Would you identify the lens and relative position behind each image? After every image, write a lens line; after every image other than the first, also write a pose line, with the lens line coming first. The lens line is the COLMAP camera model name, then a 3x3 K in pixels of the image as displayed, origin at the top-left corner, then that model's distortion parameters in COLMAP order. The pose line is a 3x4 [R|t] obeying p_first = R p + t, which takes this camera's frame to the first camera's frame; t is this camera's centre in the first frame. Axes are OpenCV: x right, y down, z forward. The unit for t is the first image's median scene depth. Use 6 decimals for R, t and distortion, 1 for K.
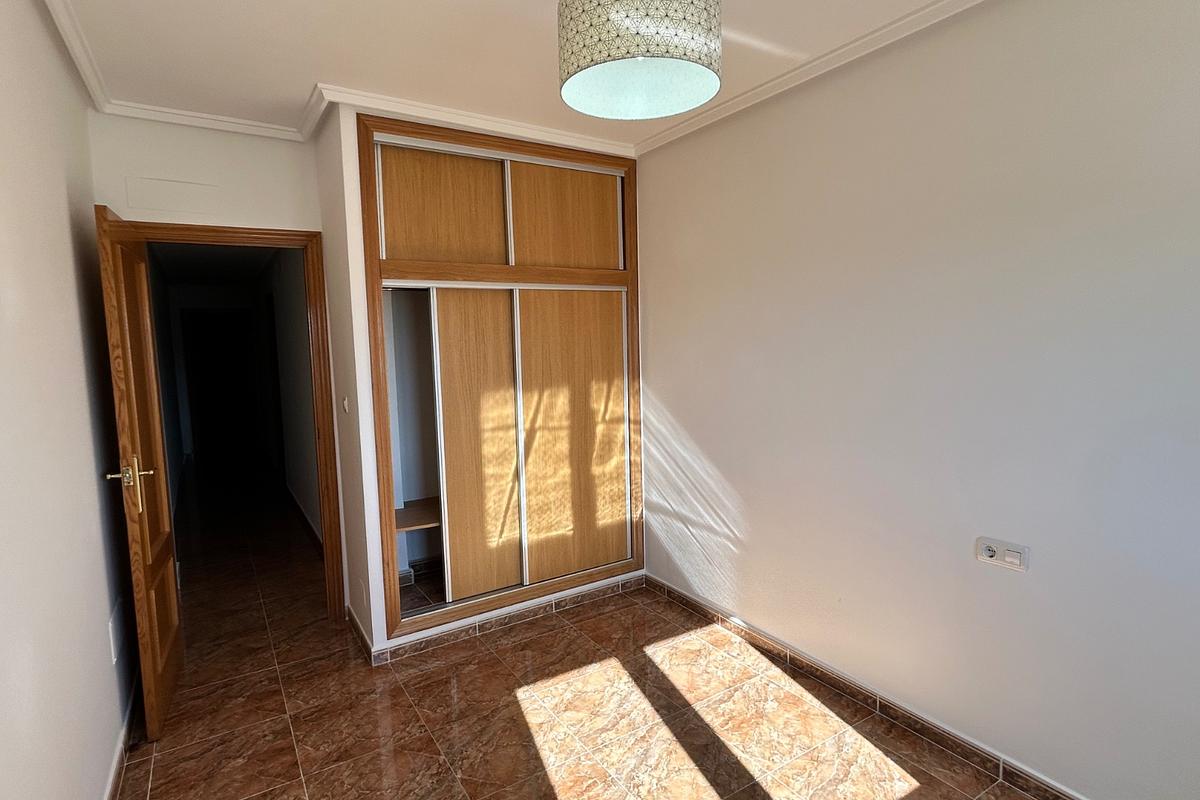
lens RADIAL K [[606.3, 0, 600.0], [0, 606.3, 400.0], [0, 0, 1]] dist [0.000091, -0.000223]
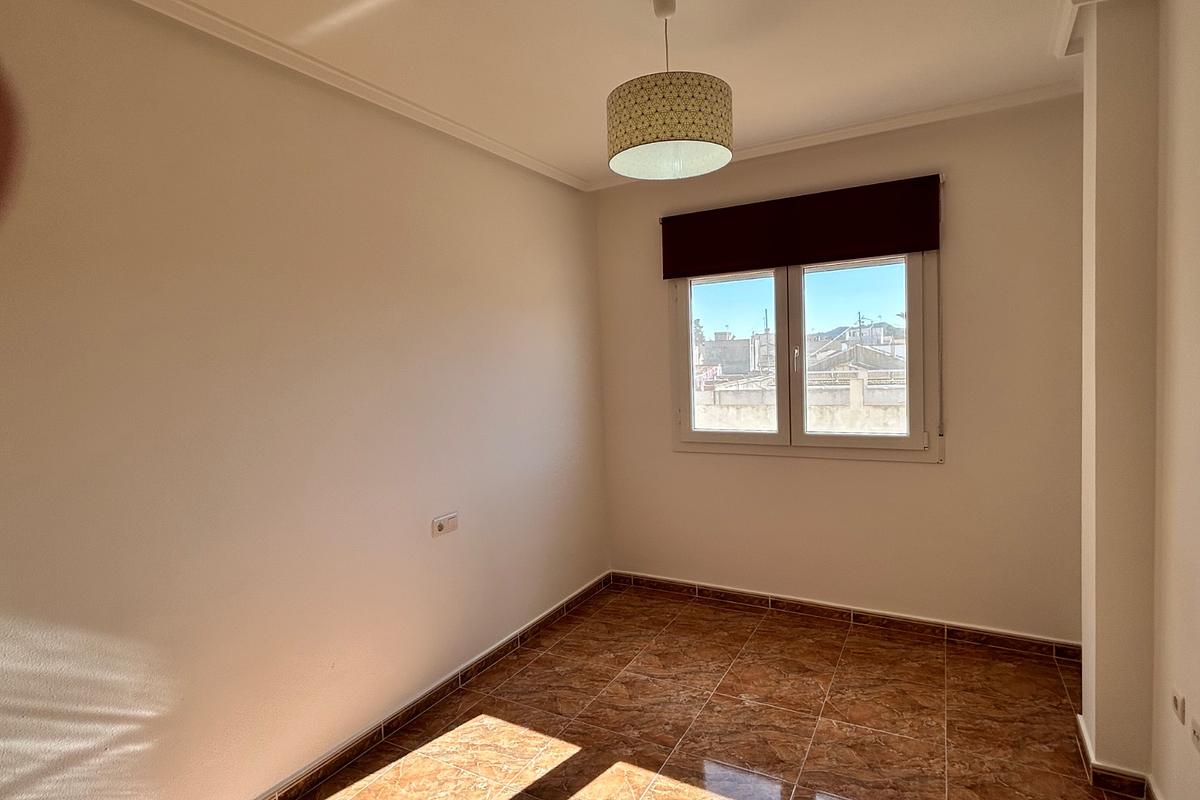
lens RADIAL K [[606.3, 0, 600.0], [0, 606.3, 400.0], [0, 0, 1]] dist [0.000091, -0.000223]
pose [[-0.465983, -0.011235, 0.884722, -0.481176], [0.133255, 0.987623, 0.082727, -0.064296], [-0.874701, 0.156443, -0.458719, 0.851144]]
